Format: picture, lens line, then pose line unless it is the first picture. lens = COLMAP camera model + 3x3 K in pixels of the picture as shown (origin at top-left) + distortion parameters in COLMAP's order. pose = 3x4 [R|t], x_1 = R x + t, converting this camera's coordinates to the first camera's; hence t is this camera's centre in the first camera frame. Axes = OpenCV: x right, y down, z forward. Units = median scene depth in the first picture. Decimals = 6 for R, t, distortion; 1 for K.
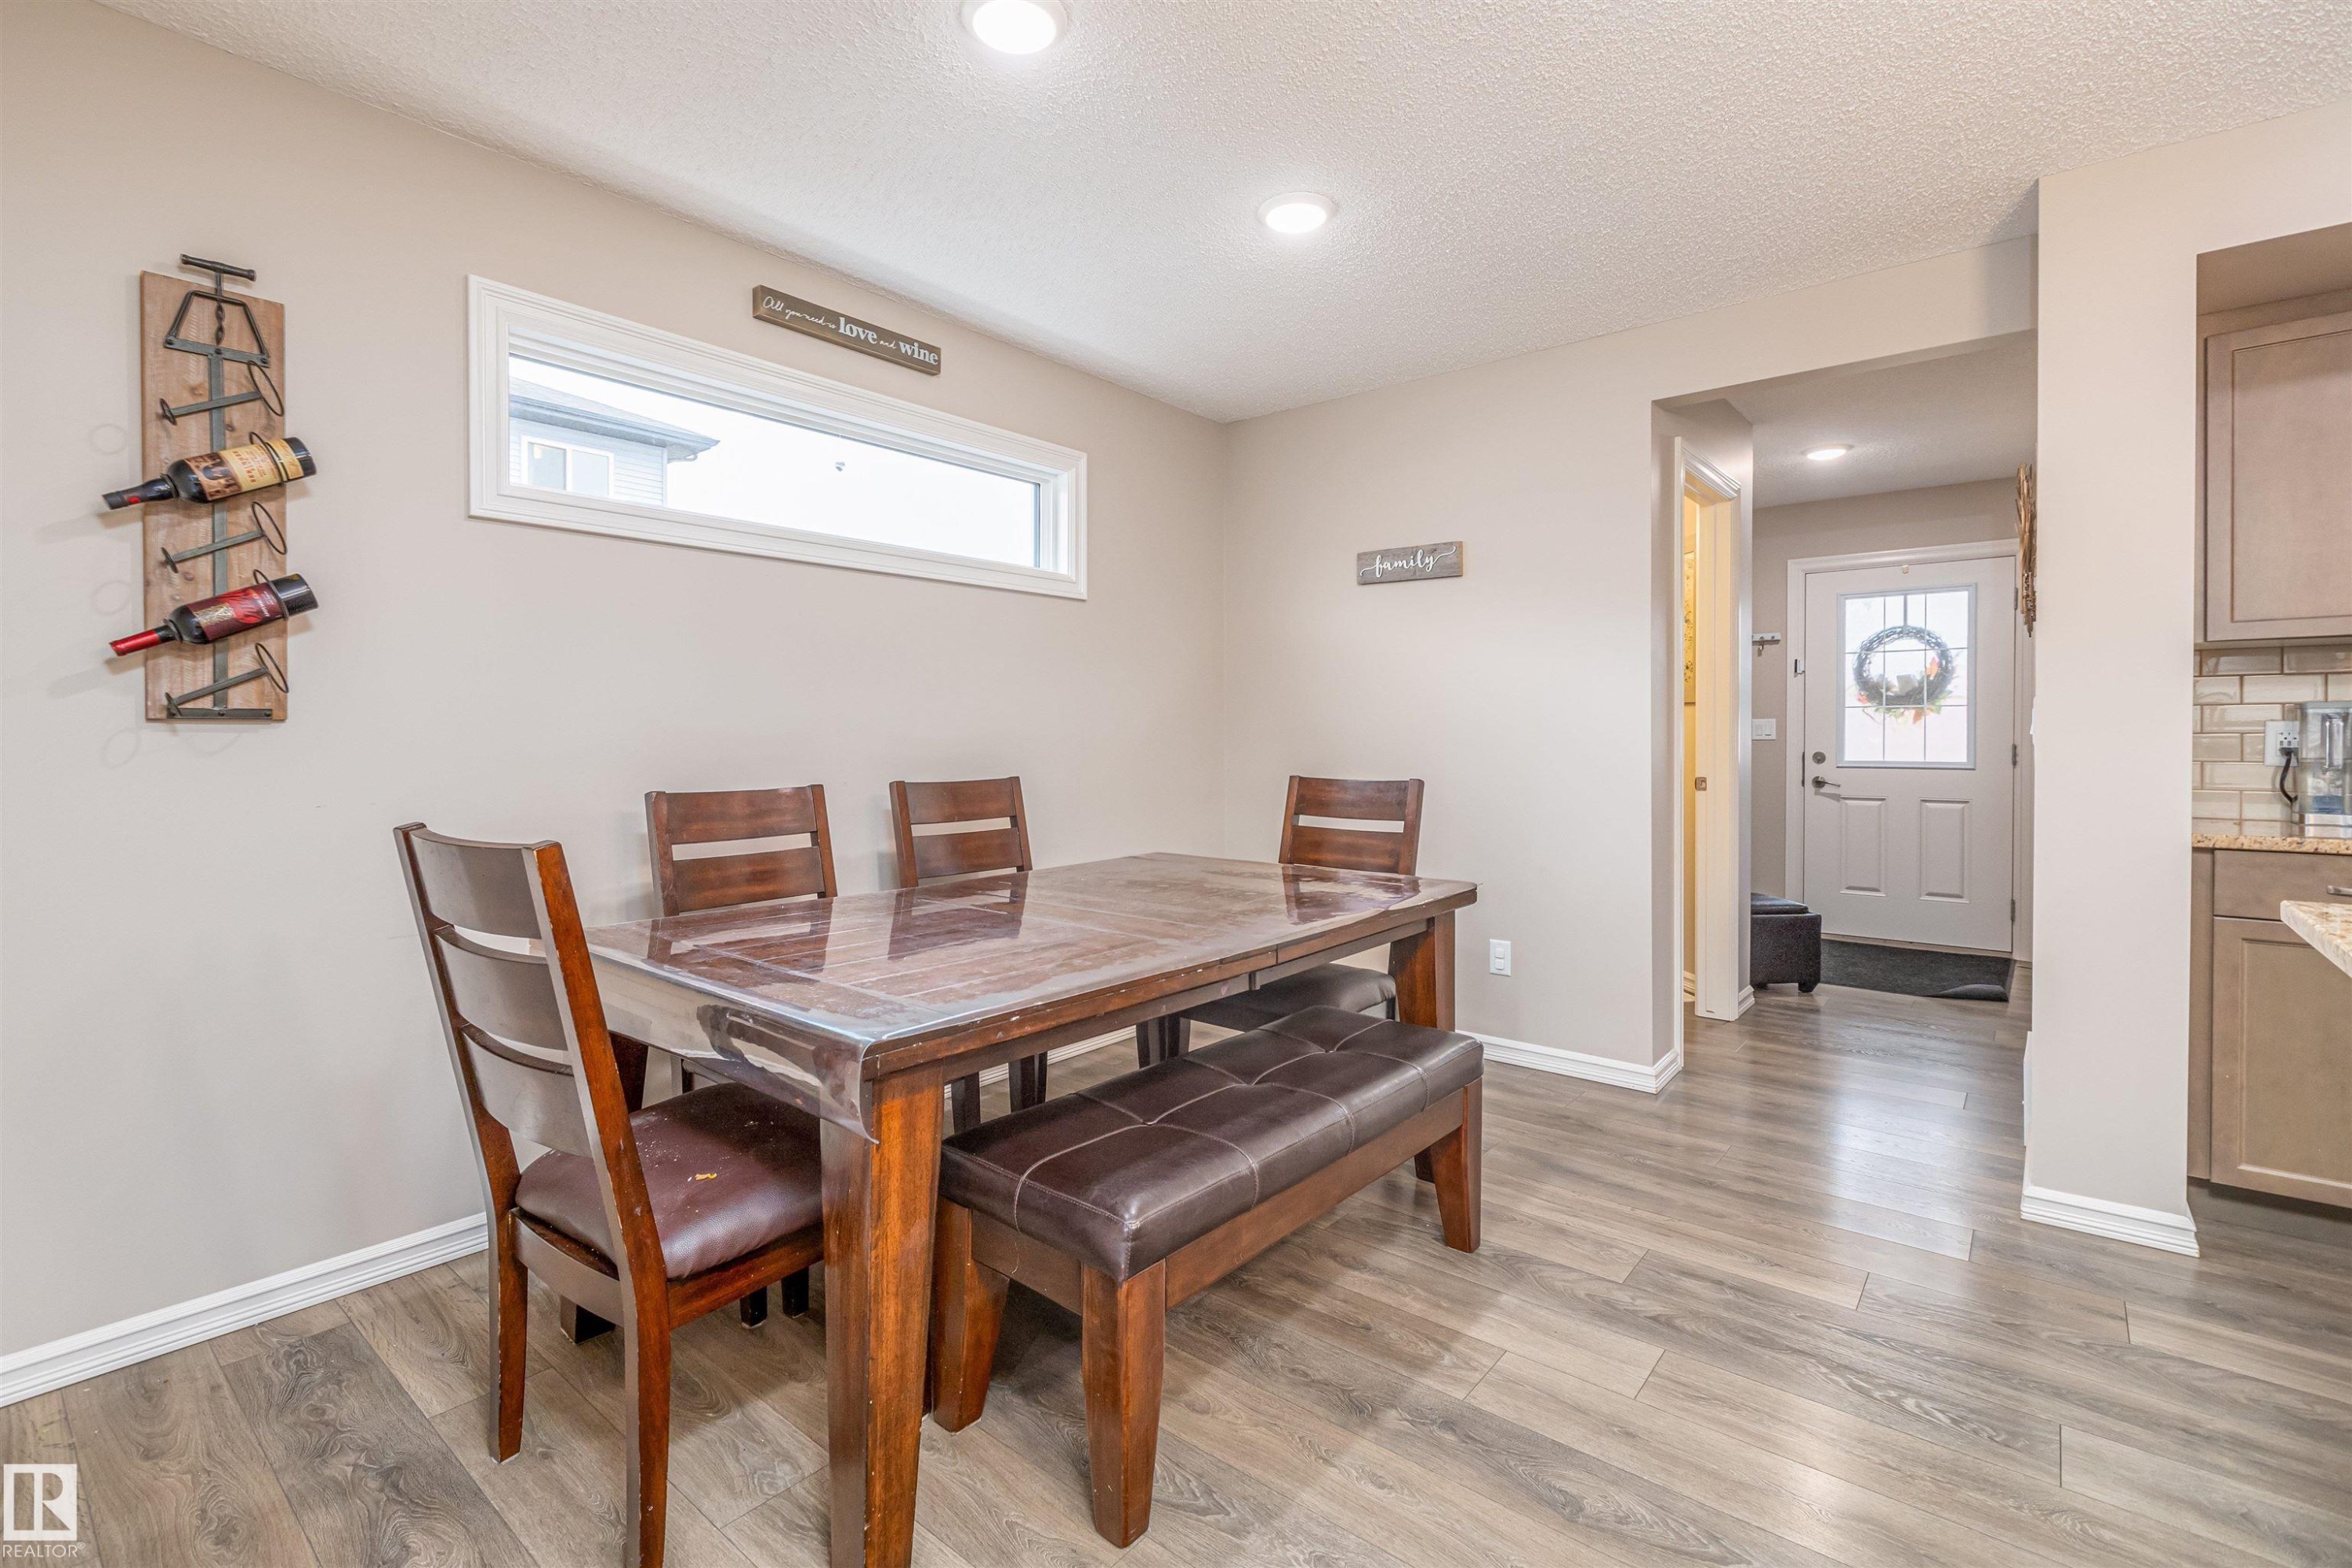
lens RADIAL K [[1040.8, 0, 1168.3], [0, 1040.8, 743.9], [0, 0, 1]] dist [-0.000428, -0.001327]
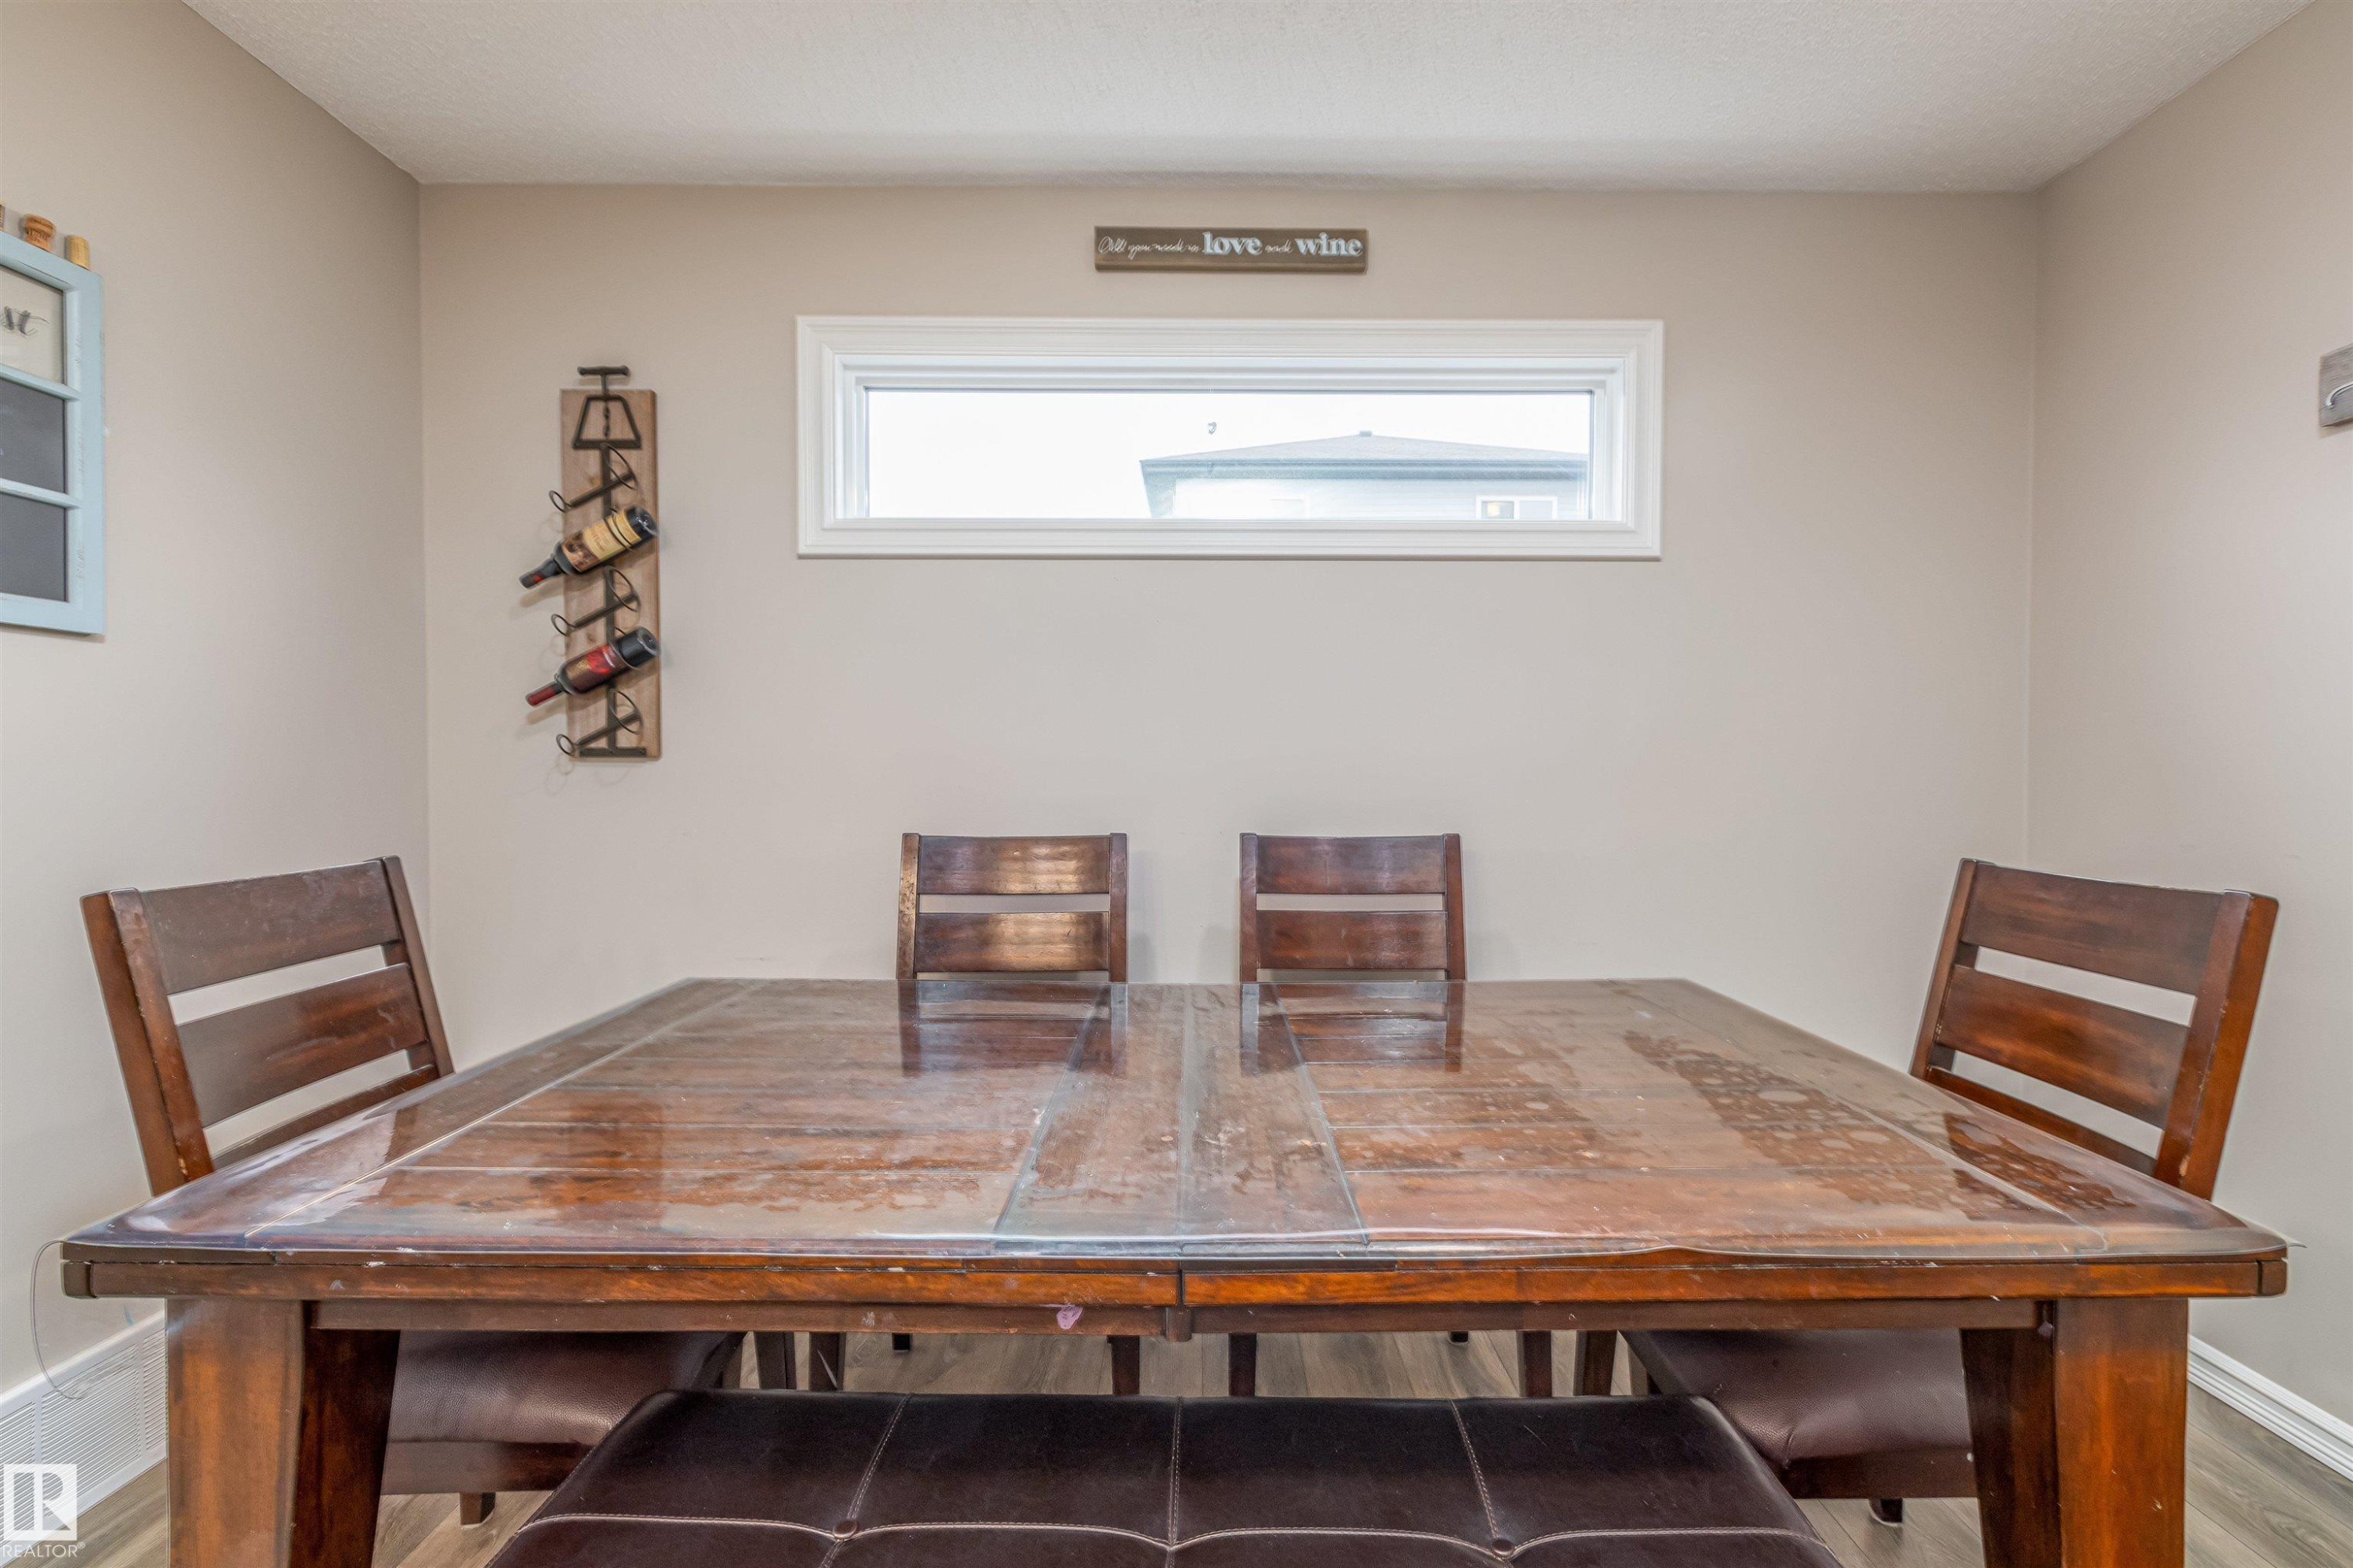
lens RADIAL K [[1075.2, 0, 1176.5], [0, 1075.2, 784.0], [0, 0, 1]] dist [-0.001333, -0.001380]
pose [[0.647480, 0.009907, -0.762018, 0.297240], [-0.010831, 0.999934, 0.003798, -0.002859], [0.762006, 0.005794, 0.647544, 0.486850]]
